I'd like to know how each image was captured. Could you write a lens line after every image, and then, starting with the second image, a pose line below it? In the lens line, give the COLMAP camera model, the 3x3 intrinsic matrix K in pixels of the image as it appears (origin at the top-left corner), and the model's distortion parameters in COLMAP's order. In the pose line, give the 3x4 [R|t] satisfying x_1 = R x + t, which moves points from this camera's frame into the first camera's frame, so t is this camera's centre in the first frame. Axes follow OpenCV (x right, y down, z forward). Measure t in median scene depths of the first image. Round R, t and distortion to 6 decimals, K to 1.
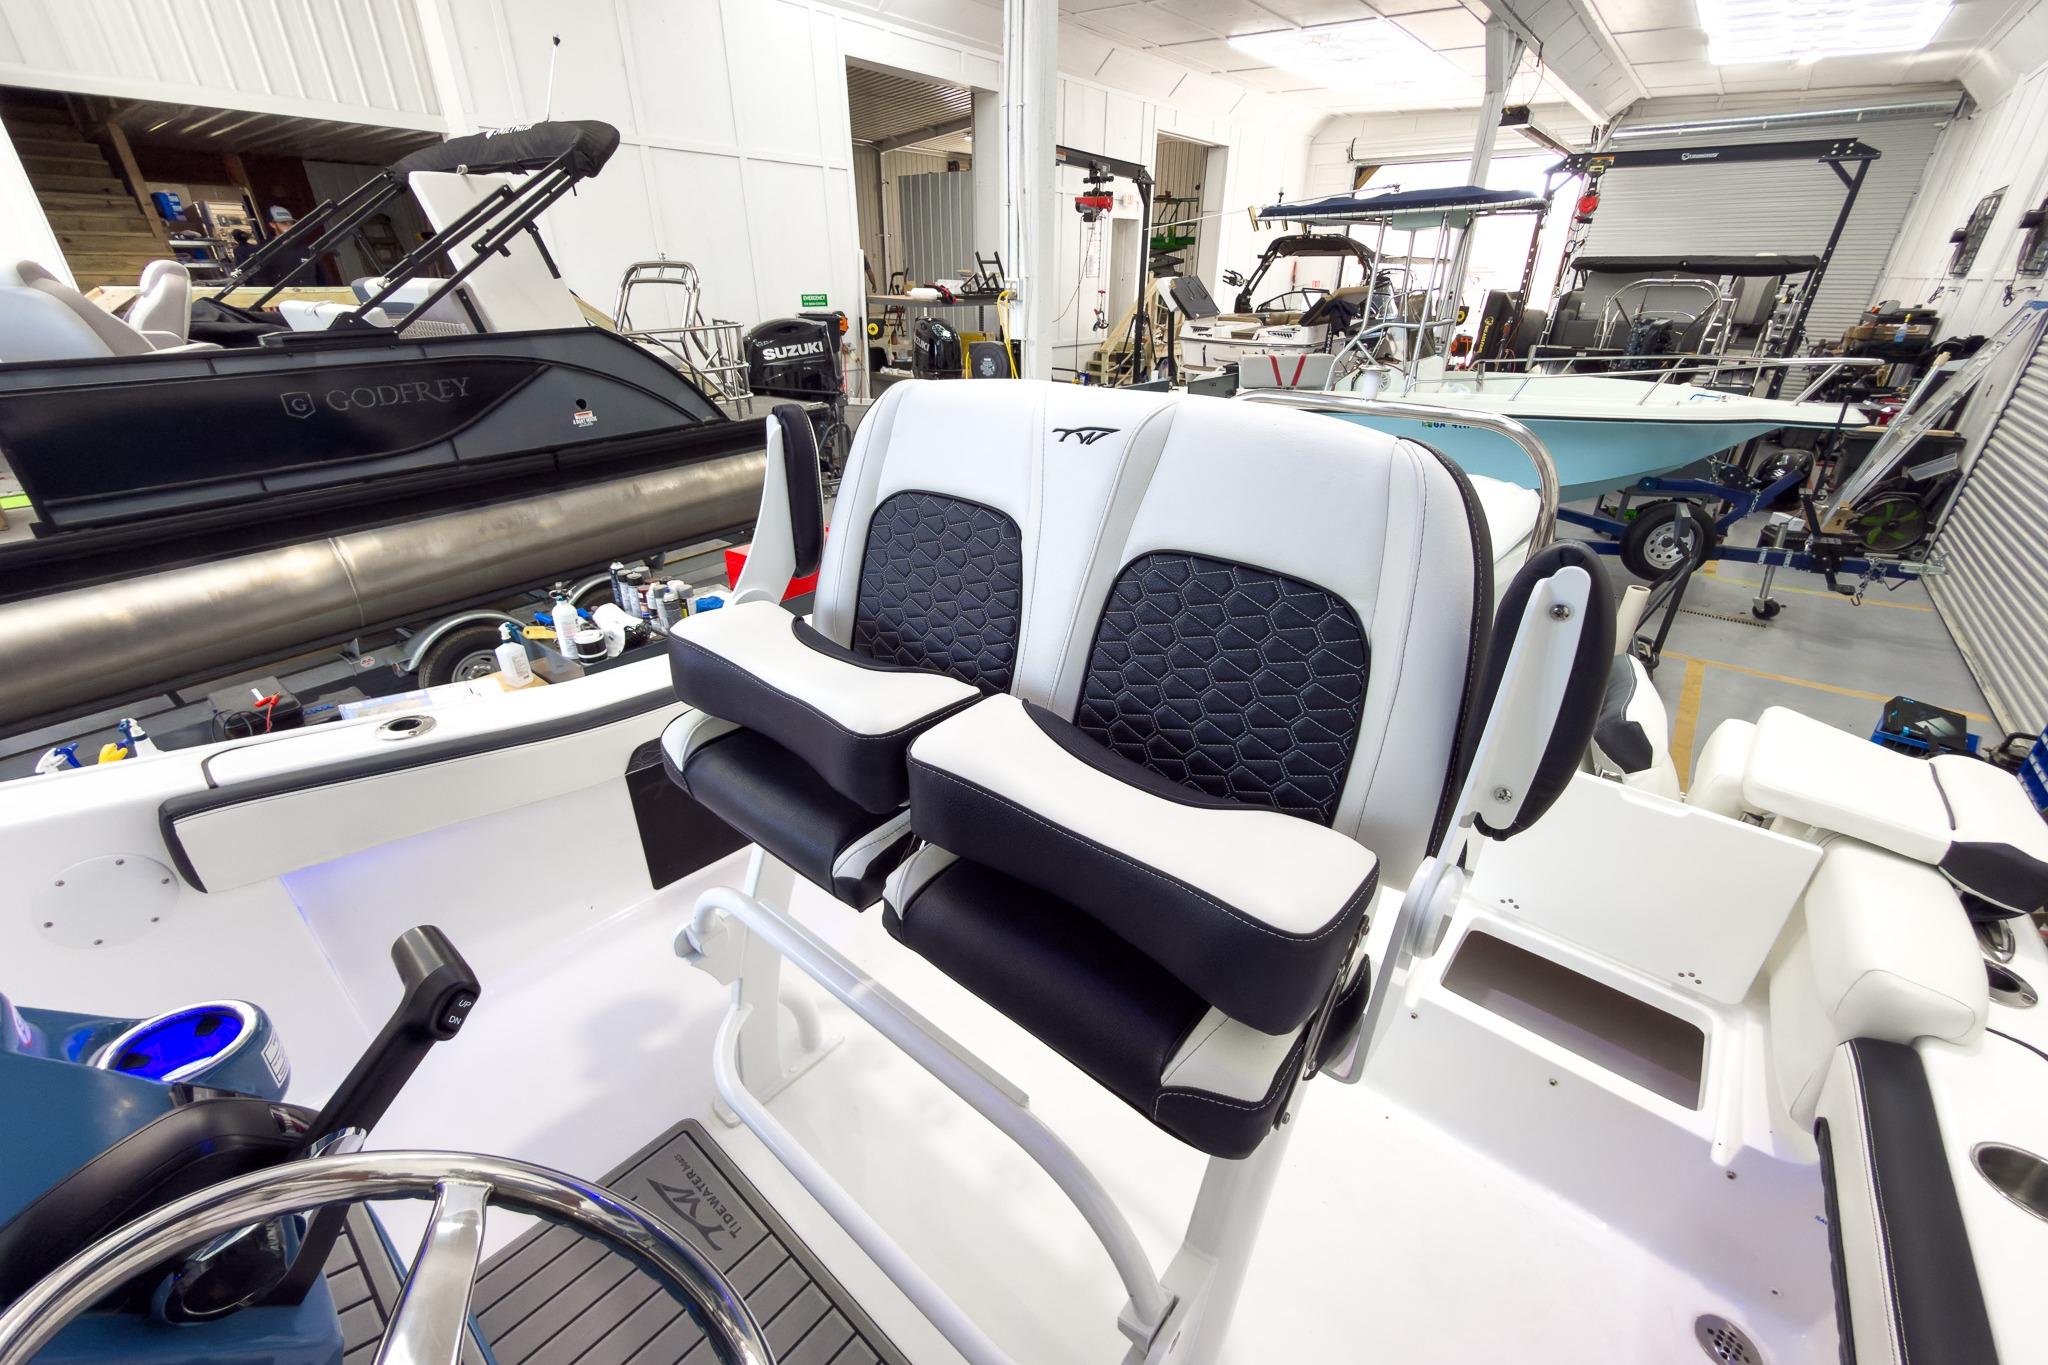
lens RADIAL K [[819.7, 0, 1025.5], [0, 819.7, 686.3], [0, 0, 1]] dist [-0.001135, 0.001018]
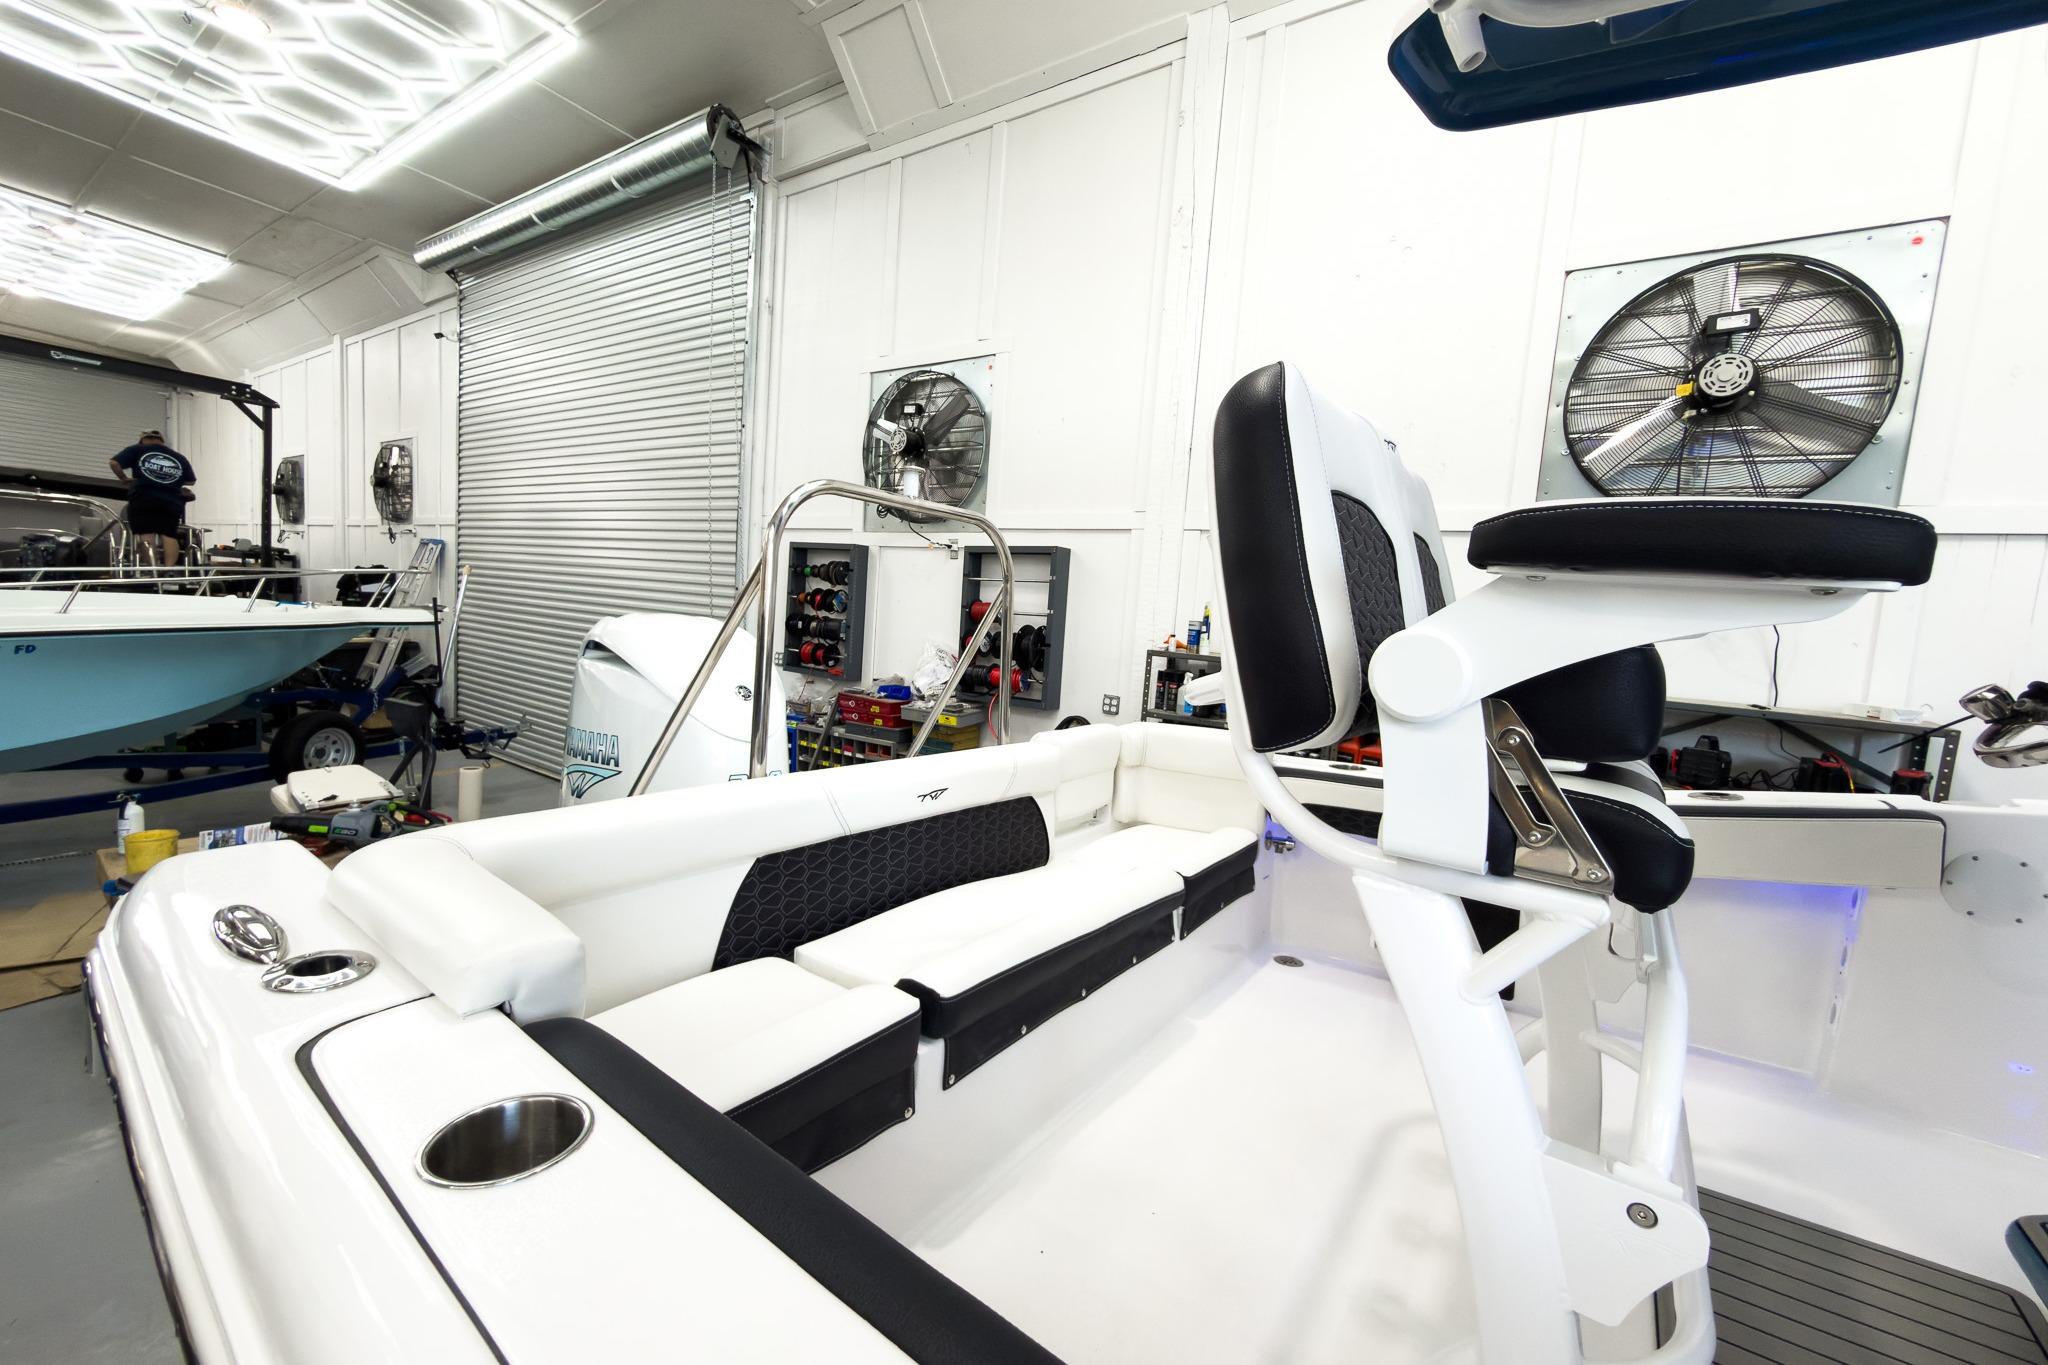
lens RADIAL K [[819.7, 0, 1017.8], [0, 819.7, 692.4], [0, 0, 1]] dist [-0.001135, 0.001018]
pose [[-0.064151, -0.114925, 0.991301, -0.226075], [0.385899, 0.913215, 0.130845, -0.068274], [-0.920308, 0.390935, -0.014235, 0.327506]]
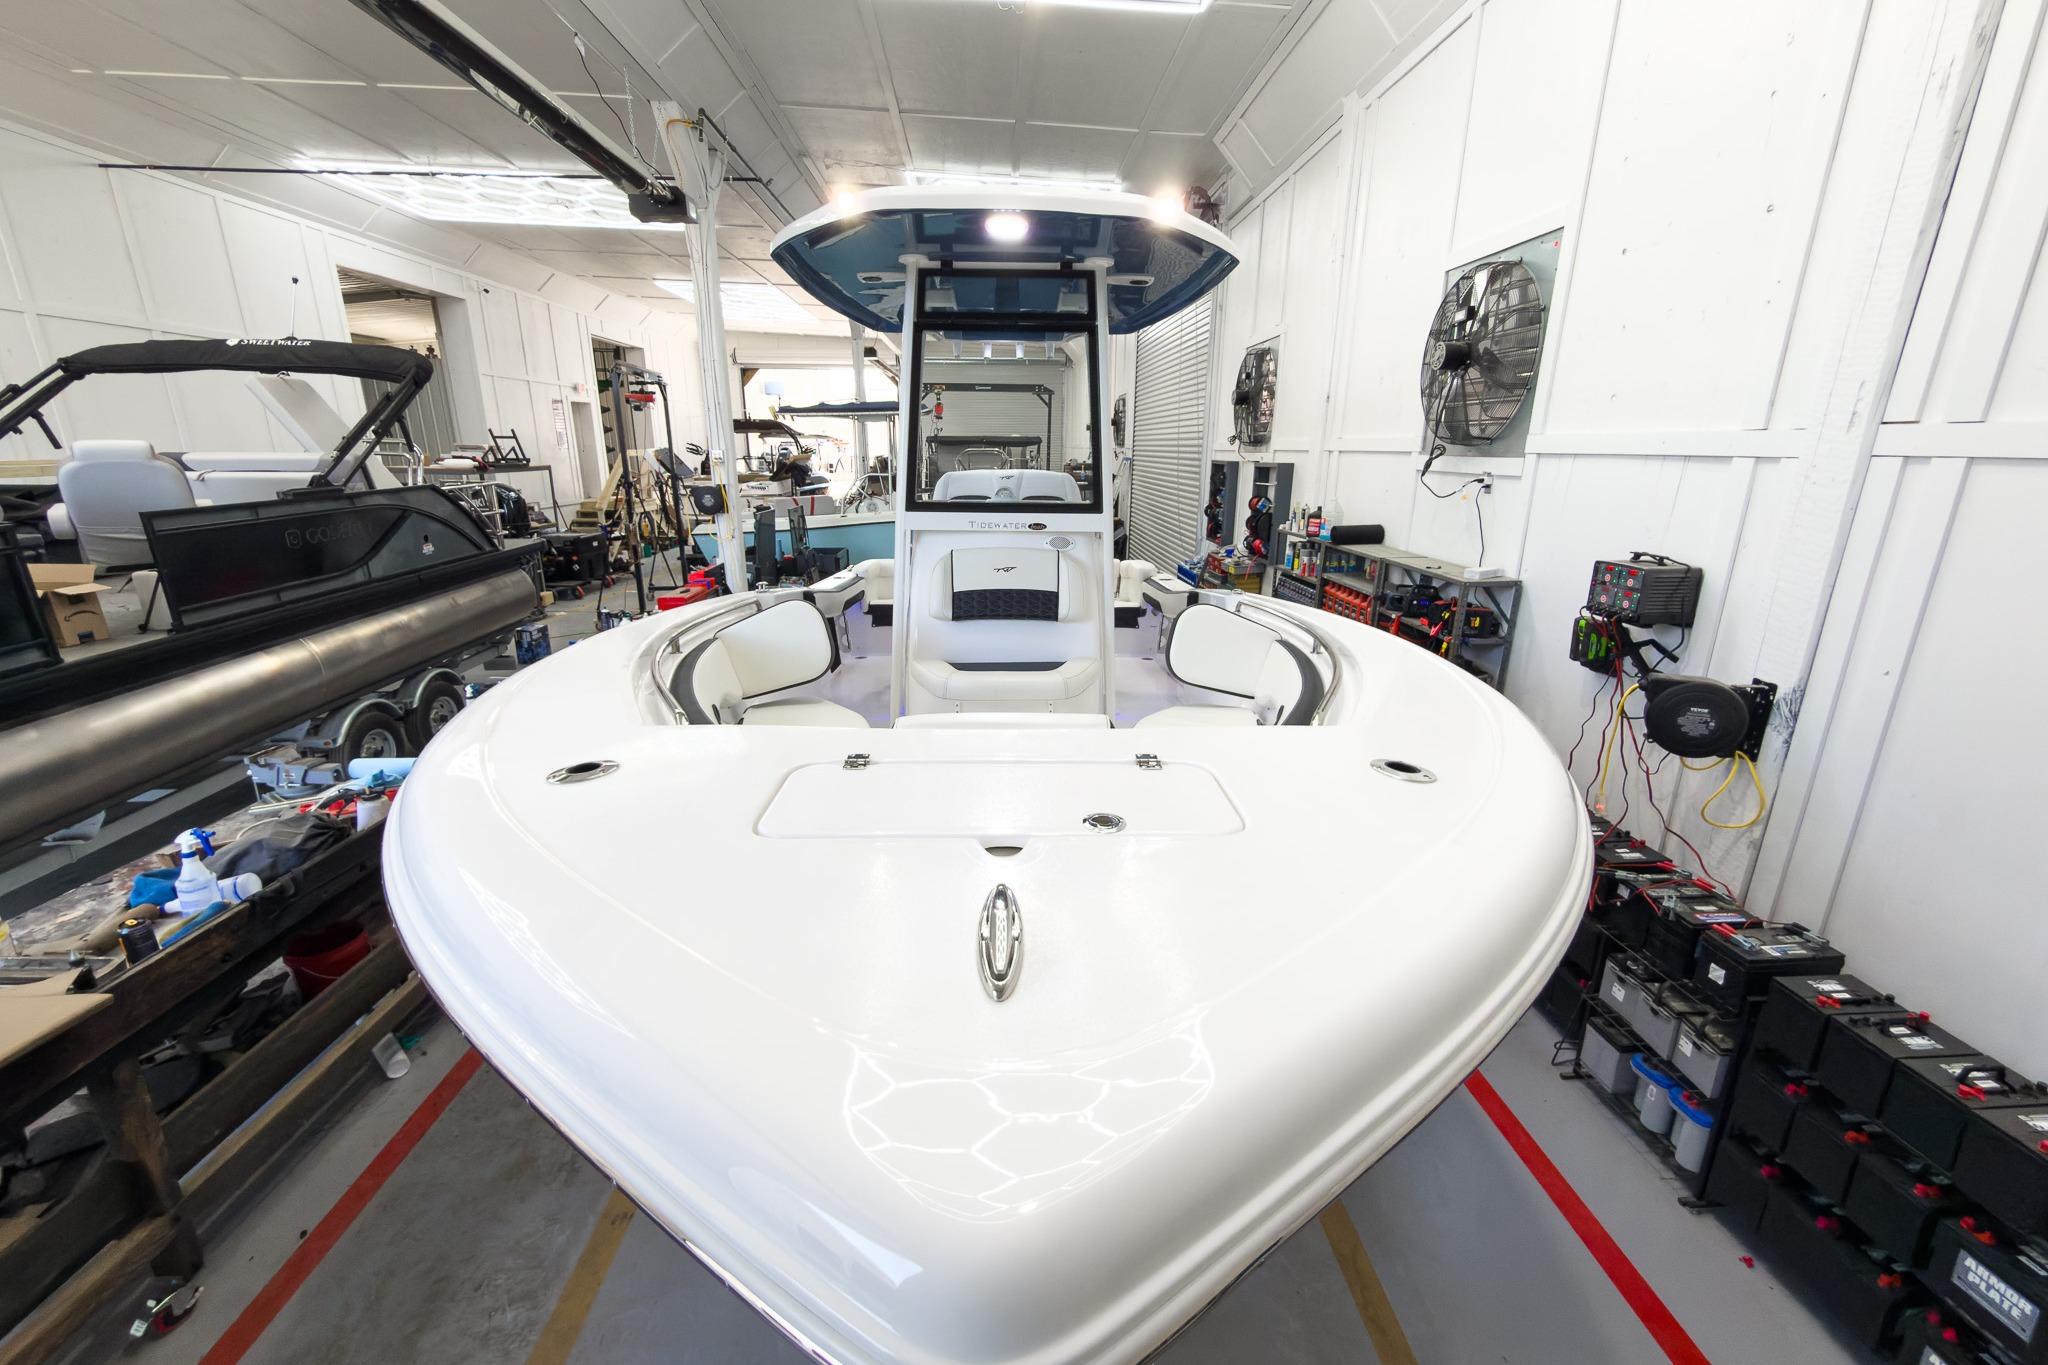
lens RADIAL K [[819.7, 0, 1022.6], [0, 819.7, 695.9], [0, 0, 1]] dist [-0.001135, 0.001018]
pose [[0.752929, -0.194151, 0.628812, -0.629068], [0.297384, 0.952748, -0.061914, 0.251516], [-0.587079, 0.233615, 0.775089, -0.509005]]
